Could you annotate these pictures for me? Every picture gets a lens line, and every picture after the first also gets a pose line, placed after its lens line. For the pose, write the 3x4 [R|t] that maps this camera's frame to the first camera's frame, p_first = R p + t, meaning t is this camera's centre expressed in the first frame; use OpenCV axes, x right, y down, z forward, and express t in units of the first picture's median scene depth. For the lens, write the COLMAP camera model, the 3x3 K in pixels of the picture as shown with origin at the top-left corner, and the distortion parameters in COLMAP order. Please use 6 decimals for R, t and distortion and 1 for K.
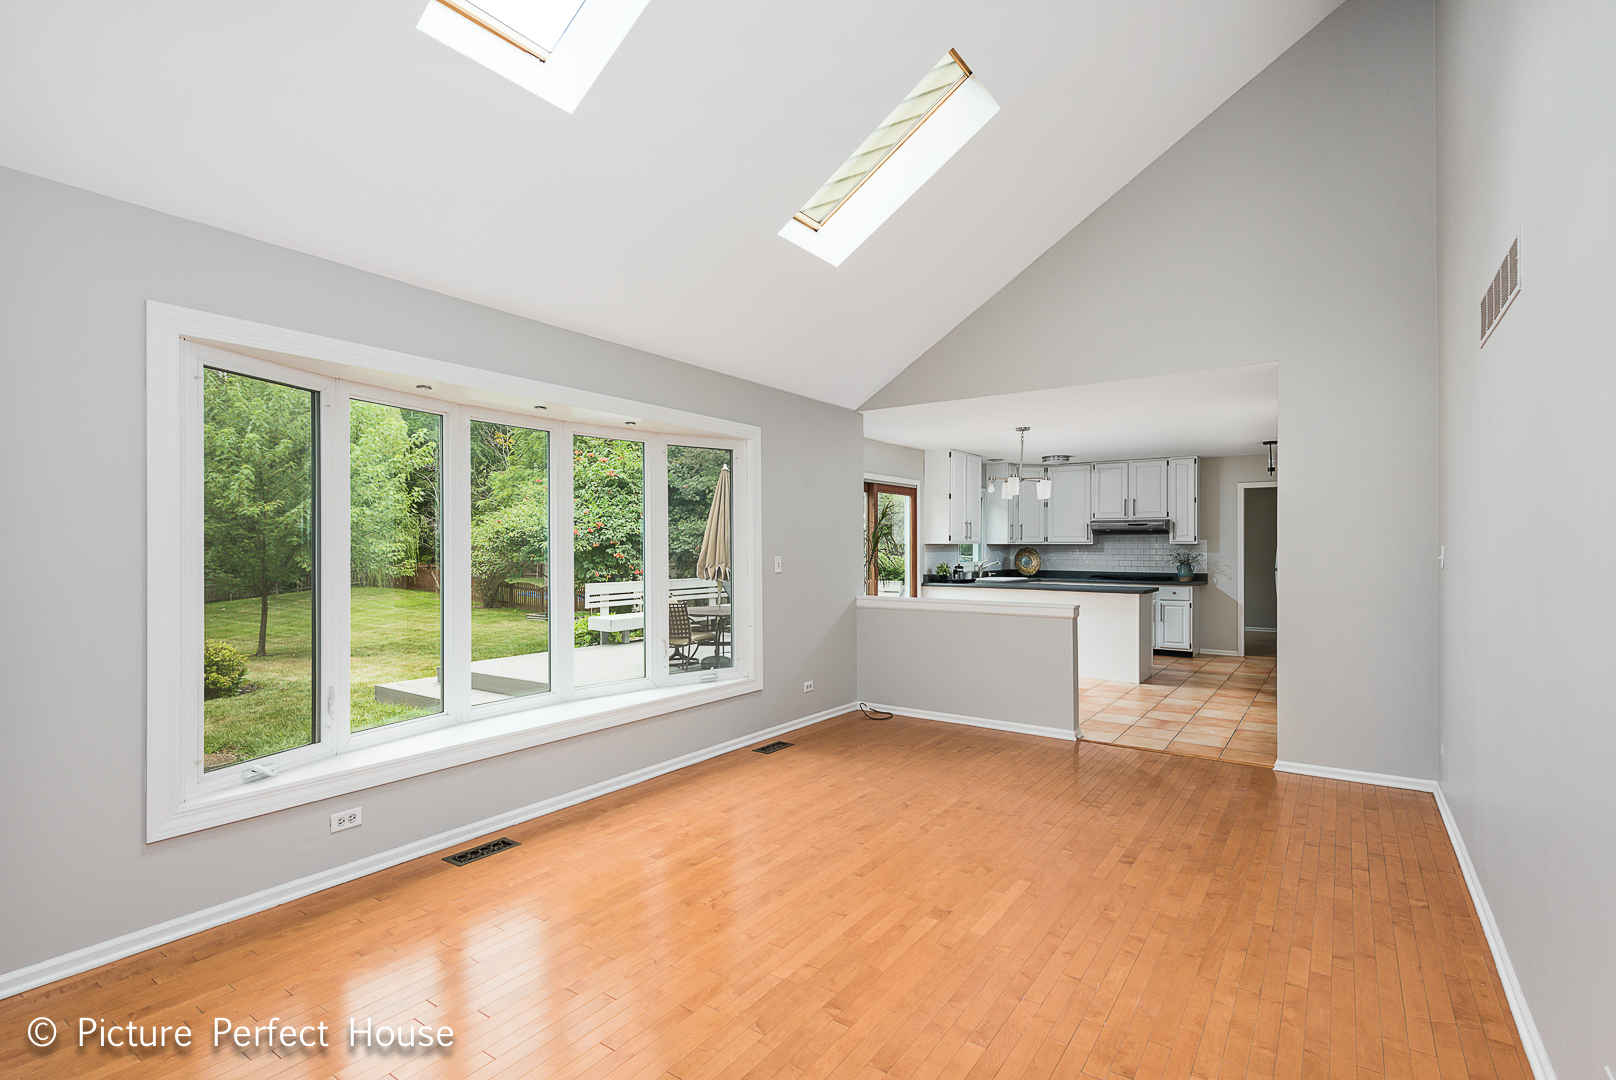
lens RADIAL K [[817.0, 0, 803.3], [0, 817.0, 542.3], [0, 0, 1]] dist [0.004097, 0.000115]
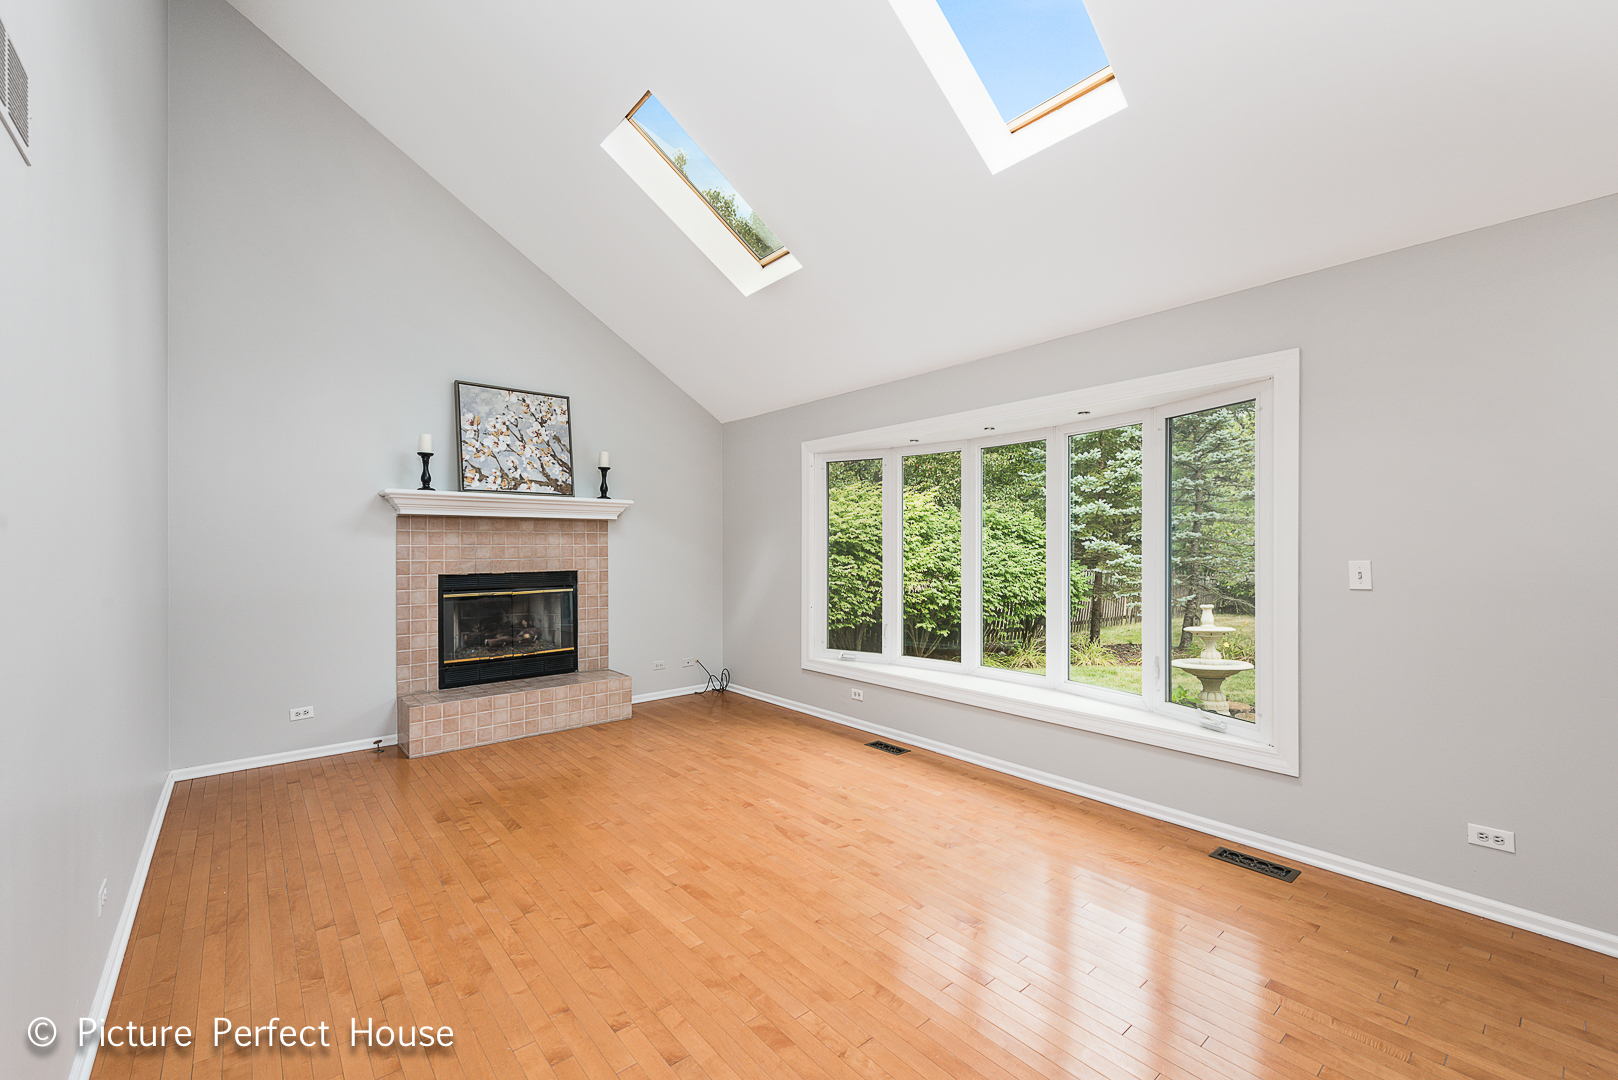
lens RADIAL K [[709.1, 0, 807.8], [0, 709.1, 543.6], [0, 0, 1]] dist [-0.000365, -0.000368]
pose [[-0.324097, 0.010559, -0.945965, 0.725372], [0.020801, 0.999775, 0.004033, -0.005156], [0.945795, -0.018370, -0.324244, 1.056523]]
